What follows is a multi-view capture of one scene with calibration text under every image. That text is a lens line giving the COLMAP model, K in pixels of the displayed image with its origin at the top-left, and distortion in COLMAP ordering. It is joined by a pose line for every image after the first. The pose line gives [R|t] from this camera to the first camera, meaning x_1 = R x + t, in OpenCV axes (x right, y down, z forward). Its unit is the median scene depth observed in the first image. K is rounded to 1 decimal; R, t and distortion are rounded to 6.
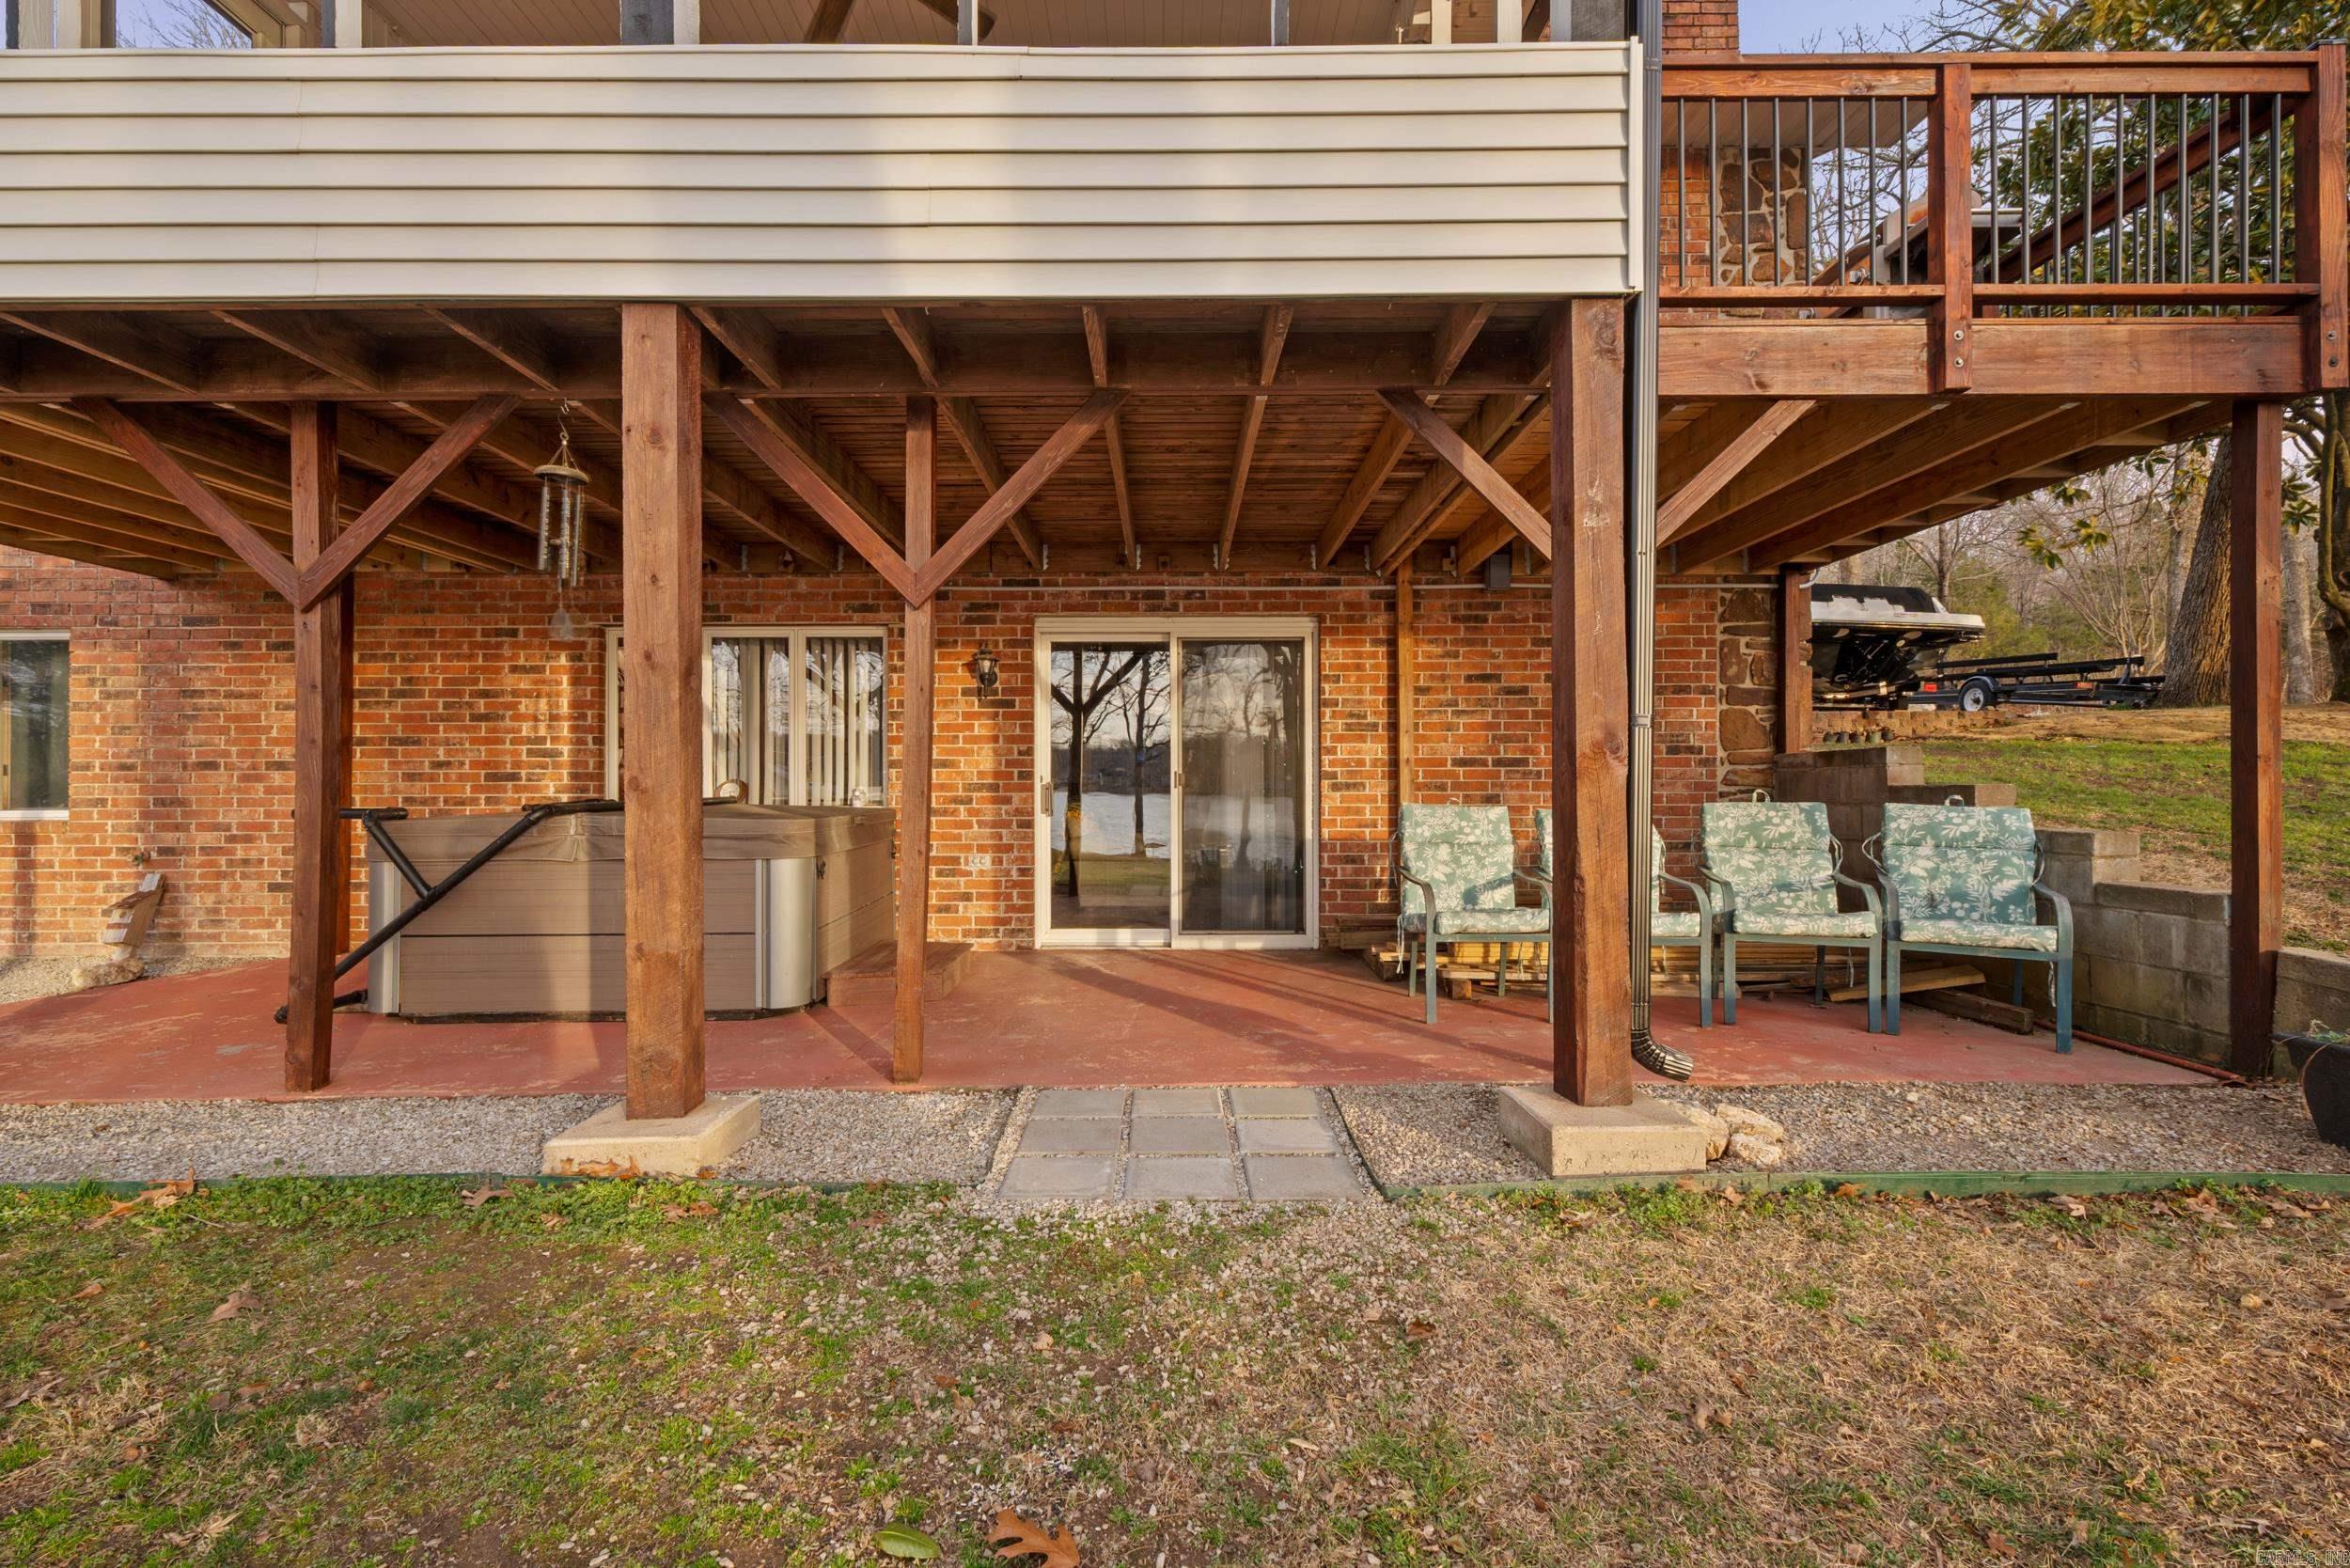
lens RADIAL K [[1012.8, 0, 1166.0], [0, 1012.8, 780.1], [0, 0, 1]] dist [0.004007, 0.000342]
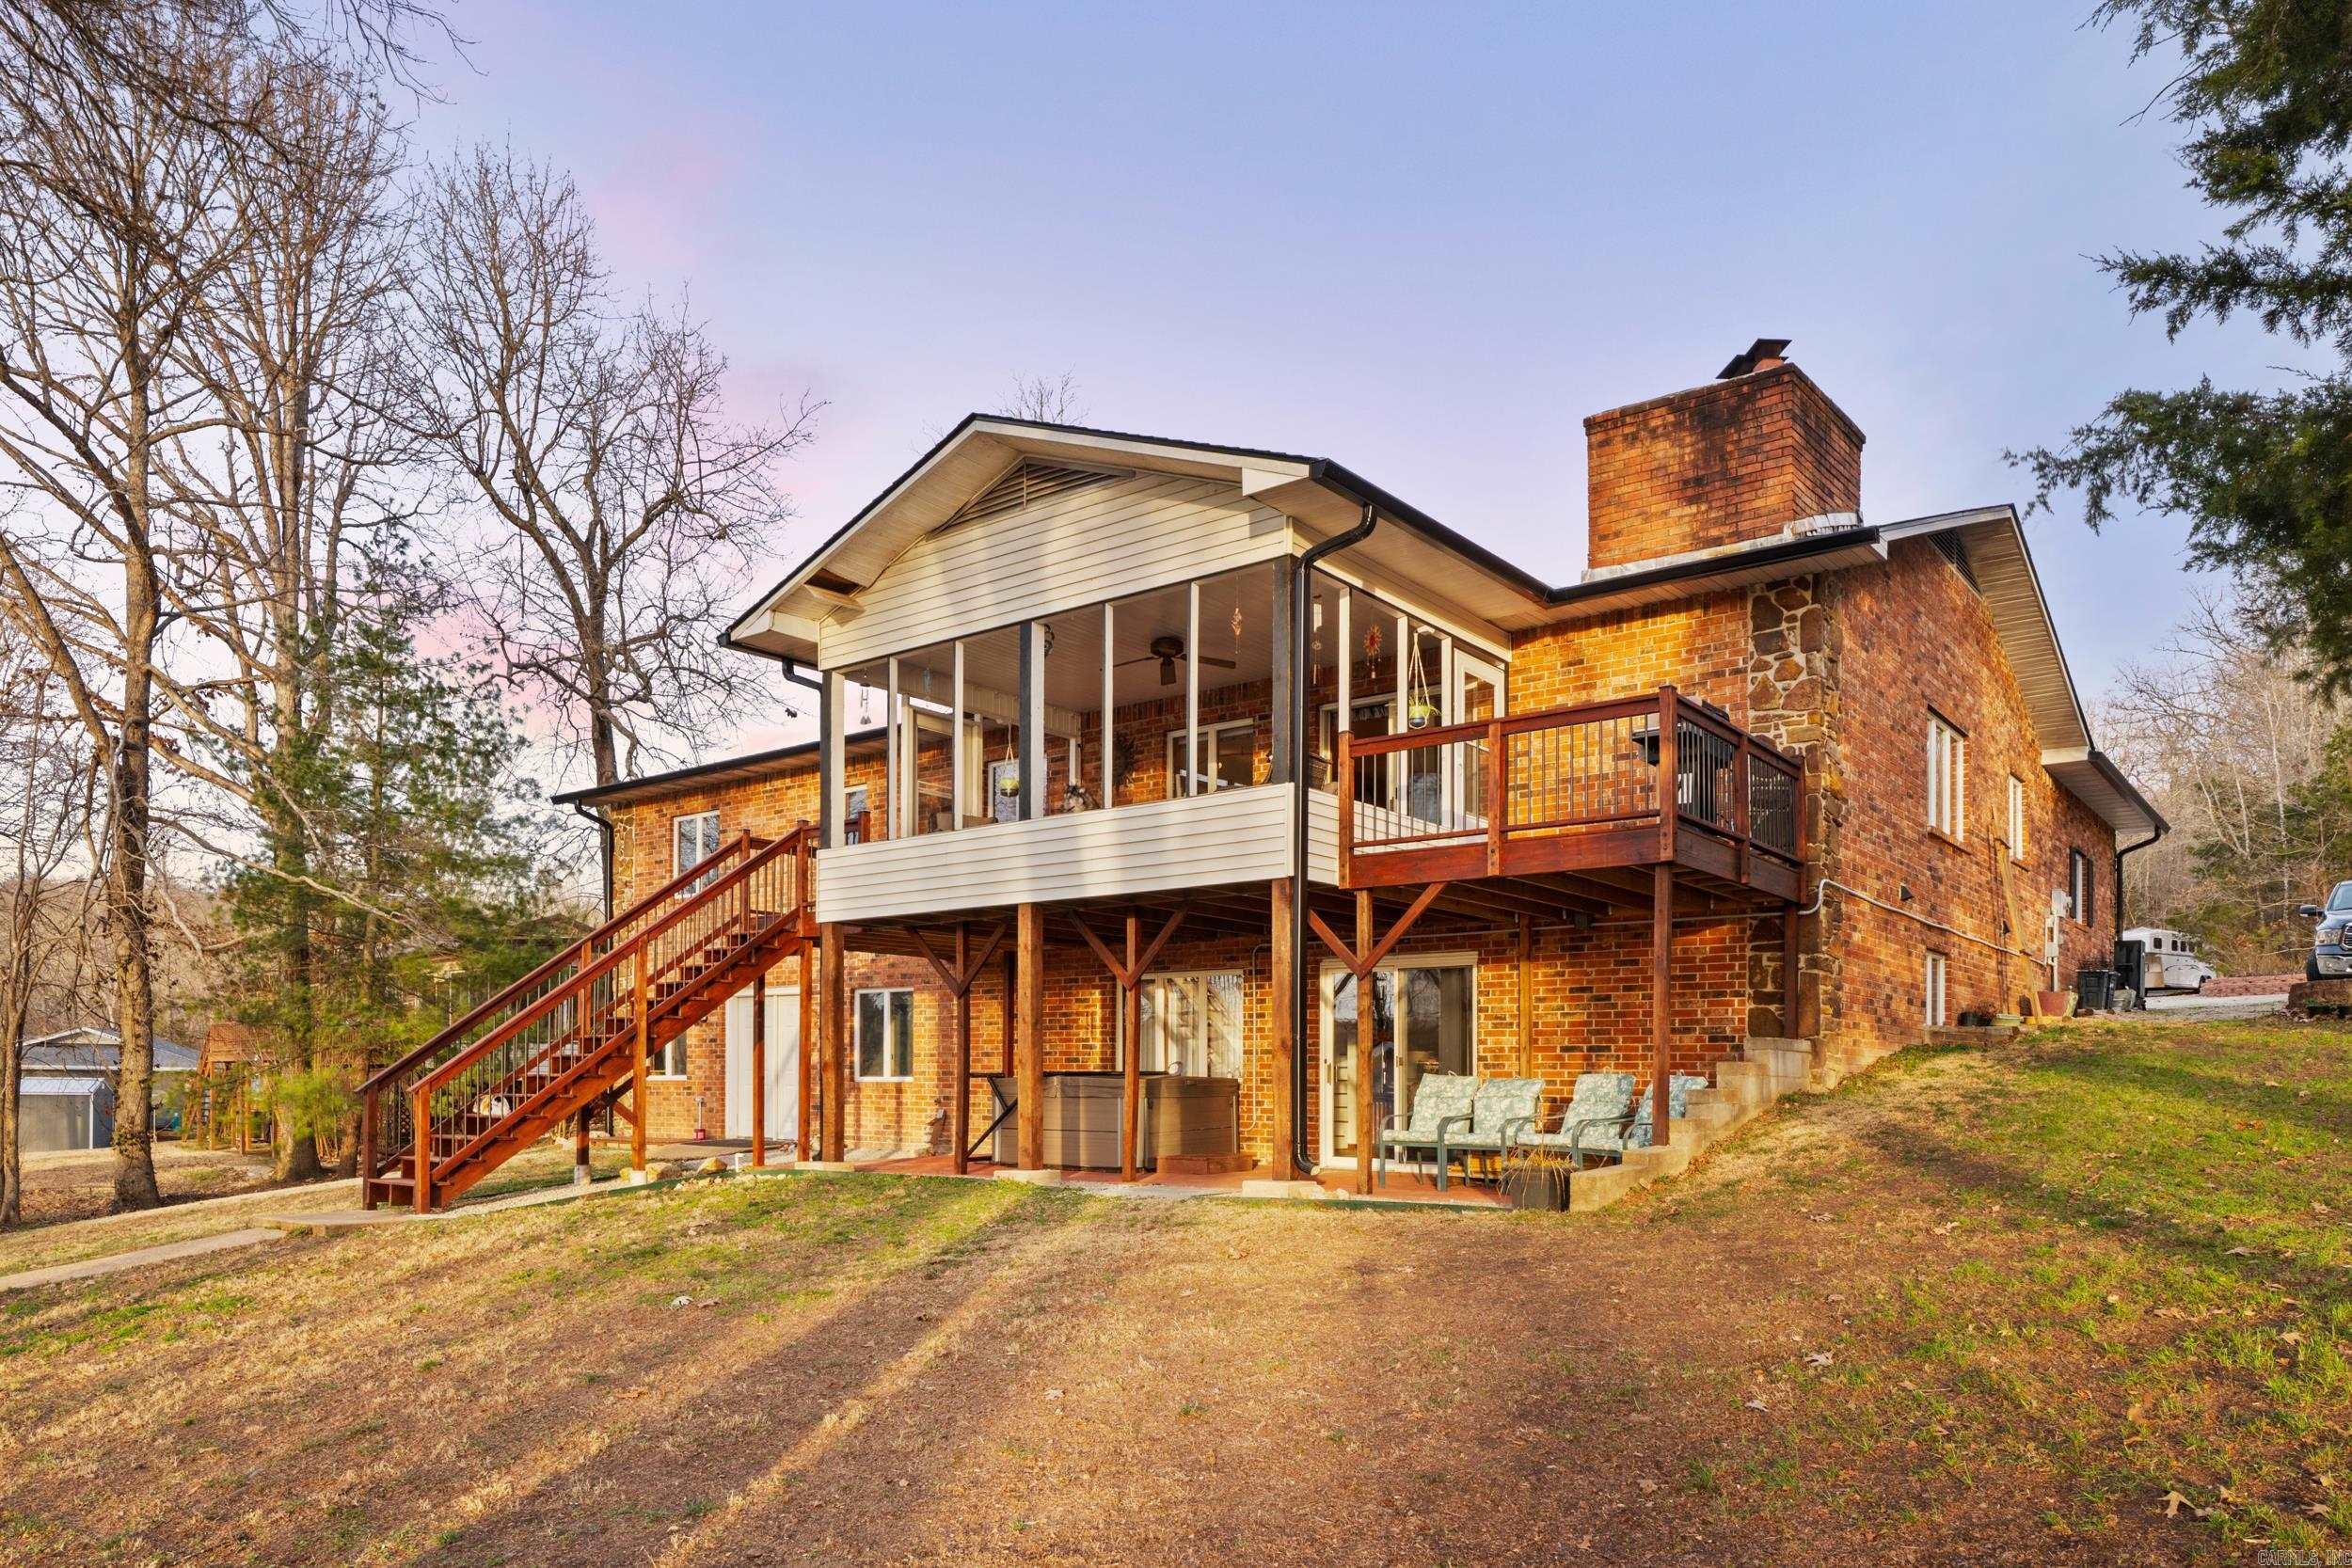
lens RADIAL K [[1482.5, 0, 1171.2], [0, 1482.5, 1076.9], [0, 0, 1]] dist [0.001061, -0.000025]
pose [[0.781694, 0.006278, -0.623631, 1.164830], [-0.003174, 0.999976, 0.006089, 0.010759], [0.623654, -0.002780, 0.781695, -0.985944]]
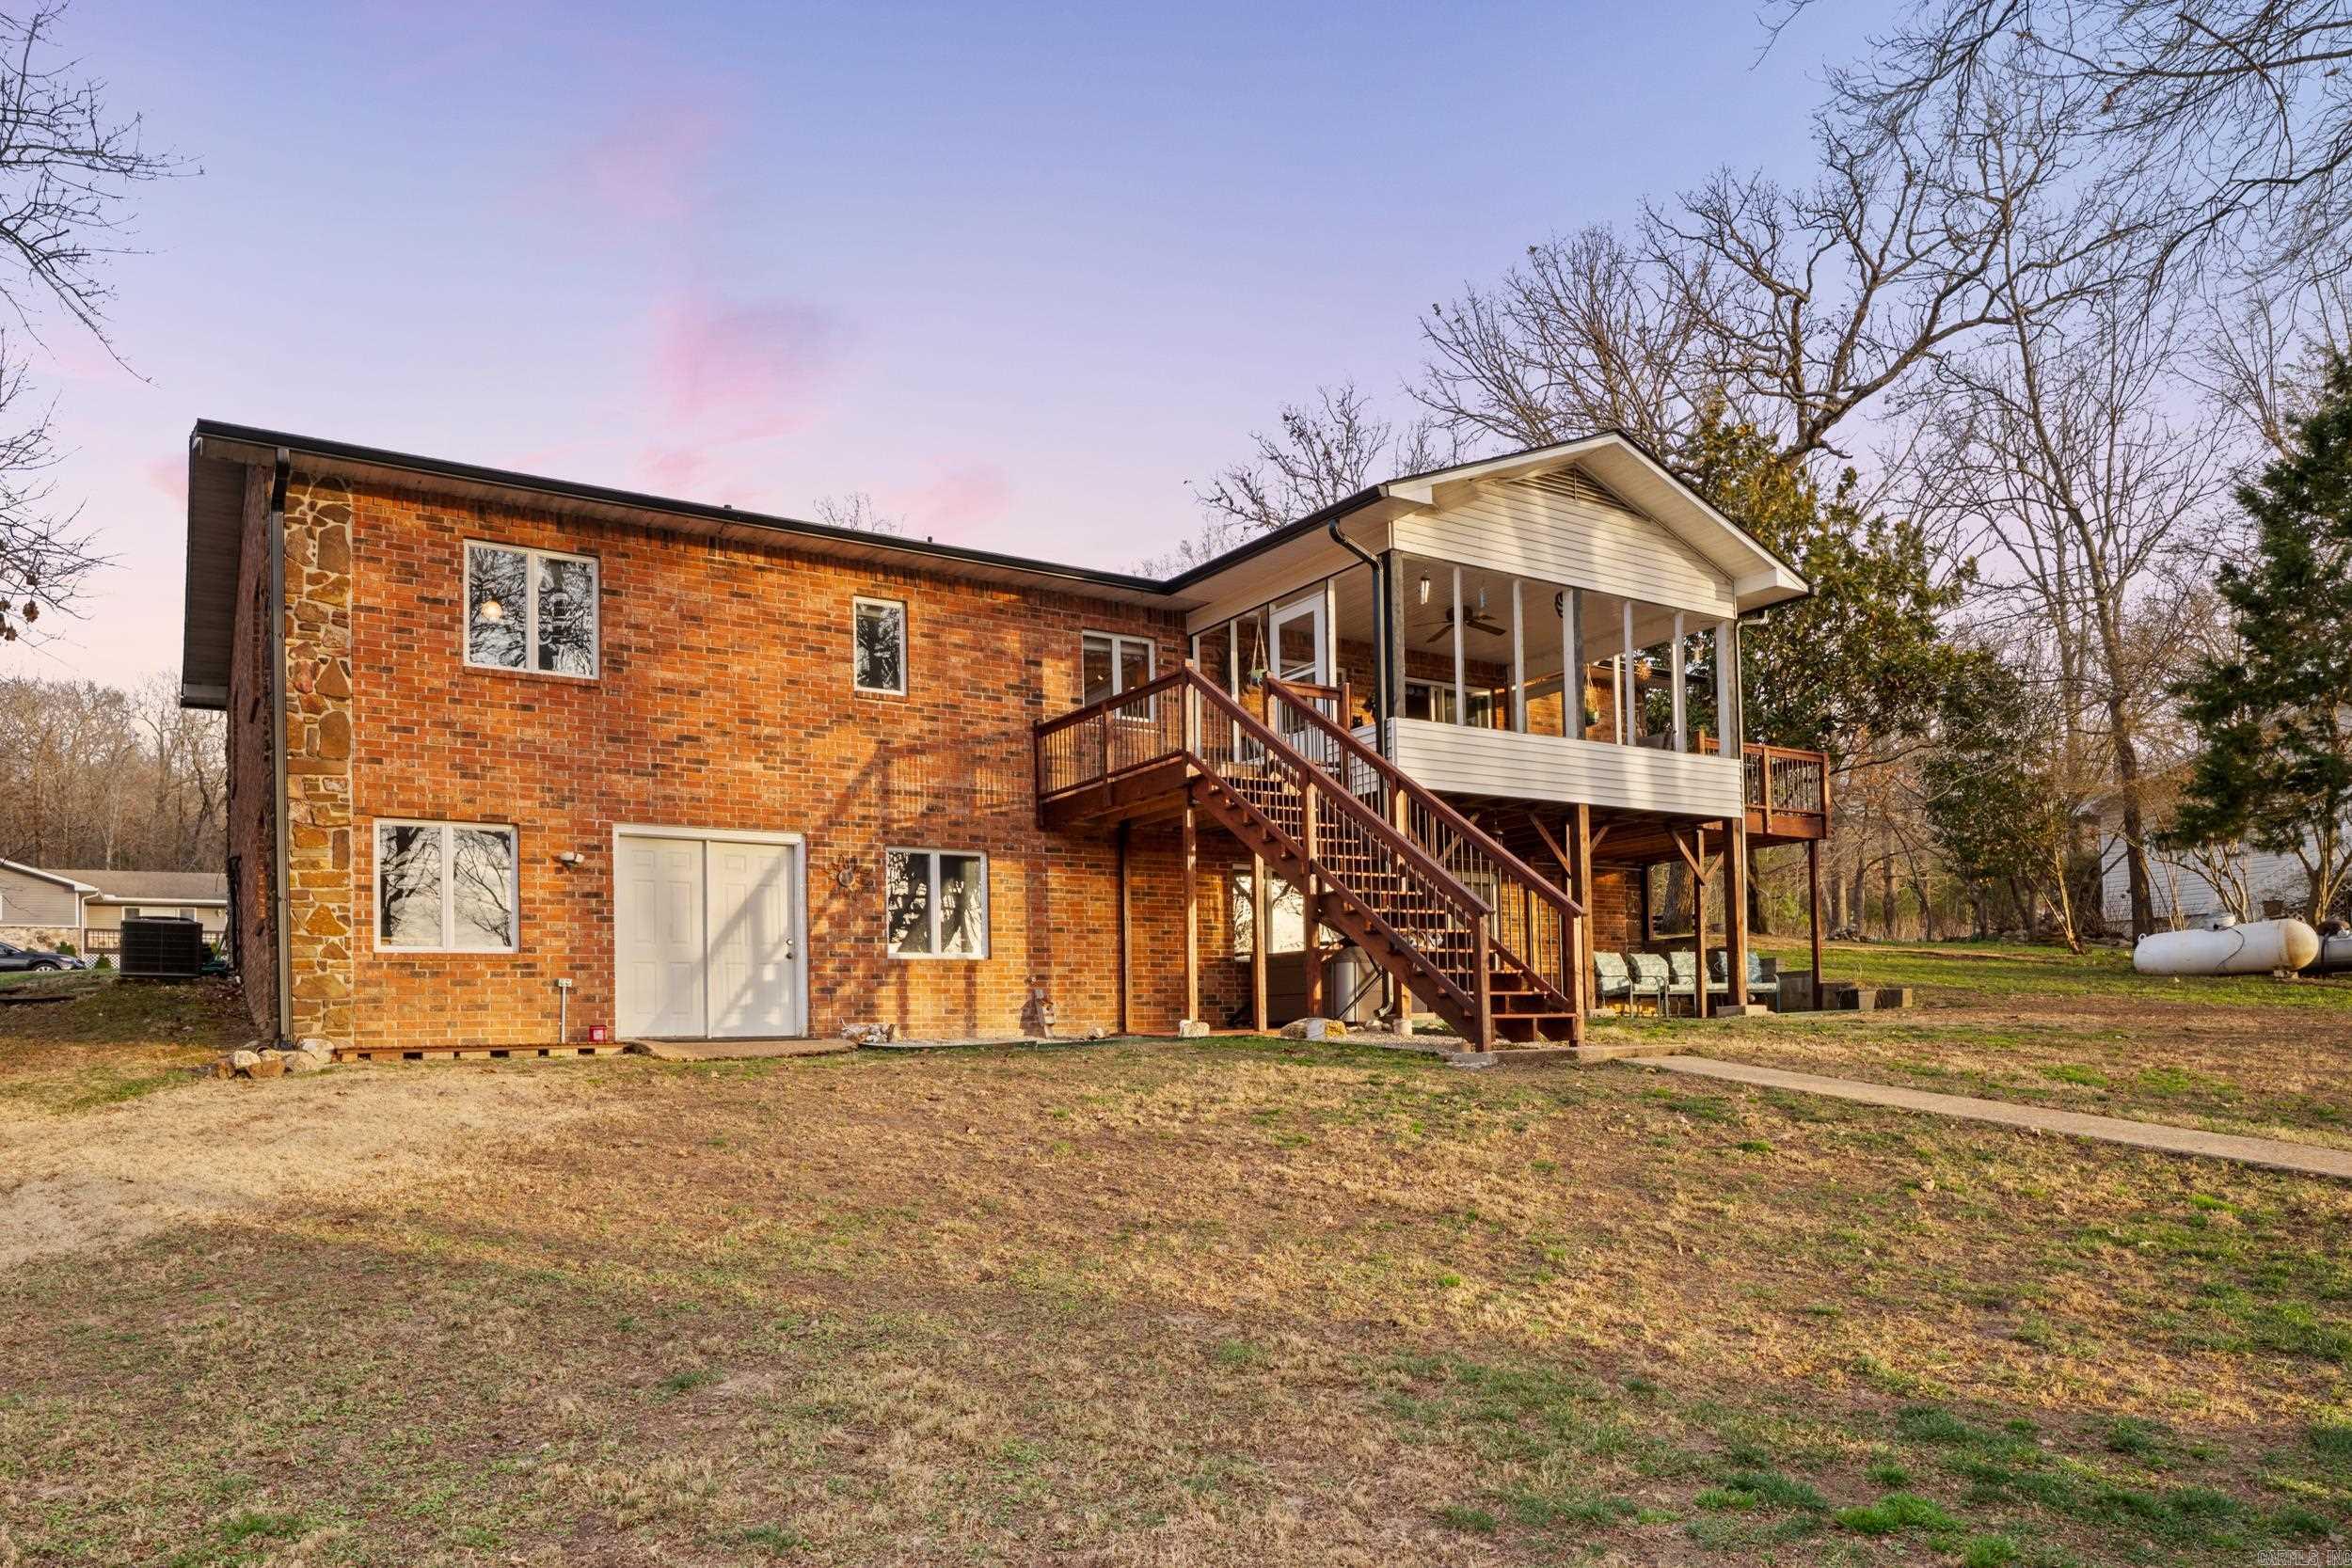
lens RADIAL K [[1514.5, 0, 1075.2], [0, 1514.5, 1005.7], [0, 0, 1]] dist [-0.001329, -0.000375]
pose [[0.856300, -0.000236, 0.516479, -2.355636], [0.019718, 0.999286, -0.032236, 0.211517], [-0.516103, 0.037788, 0.855693, -1.336366]]
